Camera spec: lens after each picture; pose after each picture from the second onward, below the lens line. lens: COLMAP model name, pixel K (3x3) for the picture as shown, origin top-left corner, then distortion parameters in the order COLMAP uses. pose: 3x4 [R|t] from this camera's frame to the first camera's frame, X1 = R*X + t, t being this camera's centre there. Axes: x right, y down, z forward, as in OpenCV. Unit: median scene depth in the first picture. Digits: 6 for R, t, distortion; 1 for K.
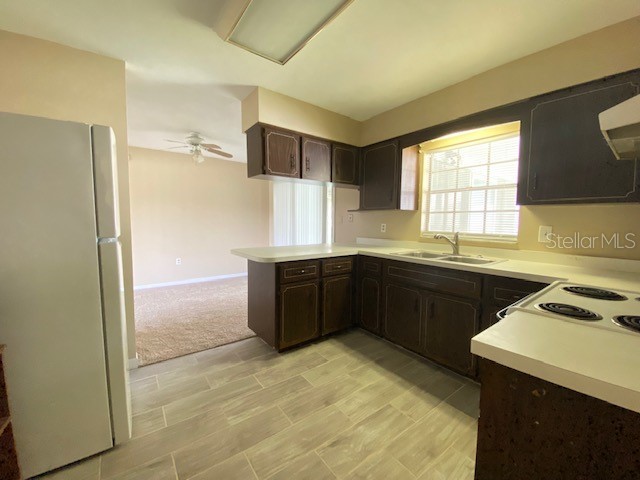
lens RADIAL K [[260.4, 0, 322.1], [0, 260.4, 241.0], [0, 0, 1]] dist [-0.024218, -0.001553]
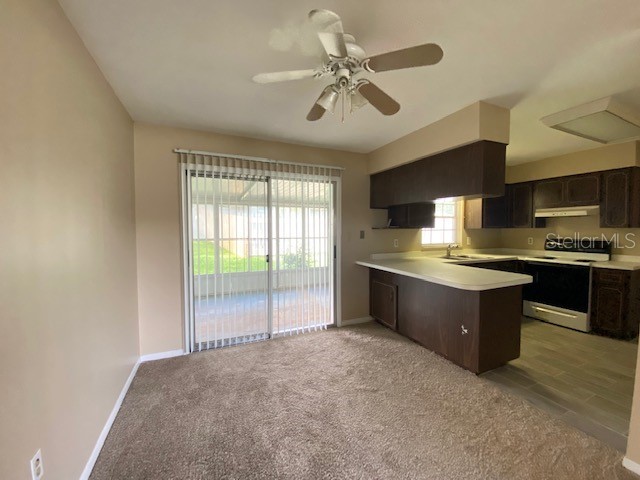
lens RADIAL K [[260.4, 0, 317.7], [0, 260.4, 239.9], [0, 0, 1]] dist [-0.024218, -0.001553]
pose [[0.247551, -0.039925, 0.968052, -1.724161], [0.082497, 0.996391, 0.019997, -0.203760], [-0.965356, 0.074911, 0.249952, 1.839627]]
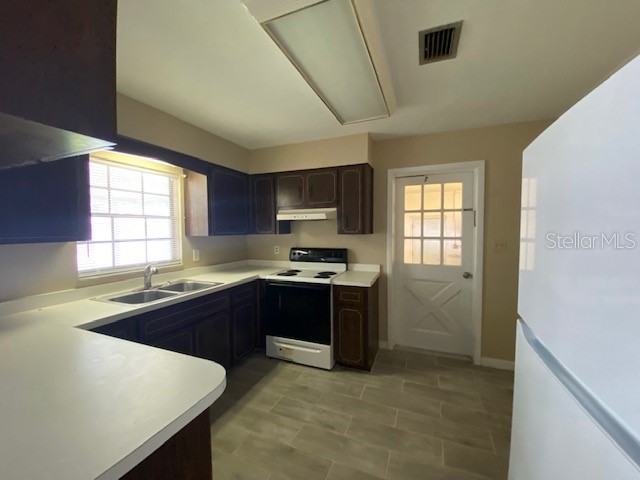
lens RADIAL K [[260.4, 0, 319.9], [0, 260.4, 239.3], [0, 0, 1]] dist [-0.024218, -0.001553]
pose [[-0.507474, -0.032697, 0.861046, -0.758089], [0.076483, 0.993626, 0.082808, -0.195540], [-0.858266, 0.107878, -0.501739, 1.206755]]
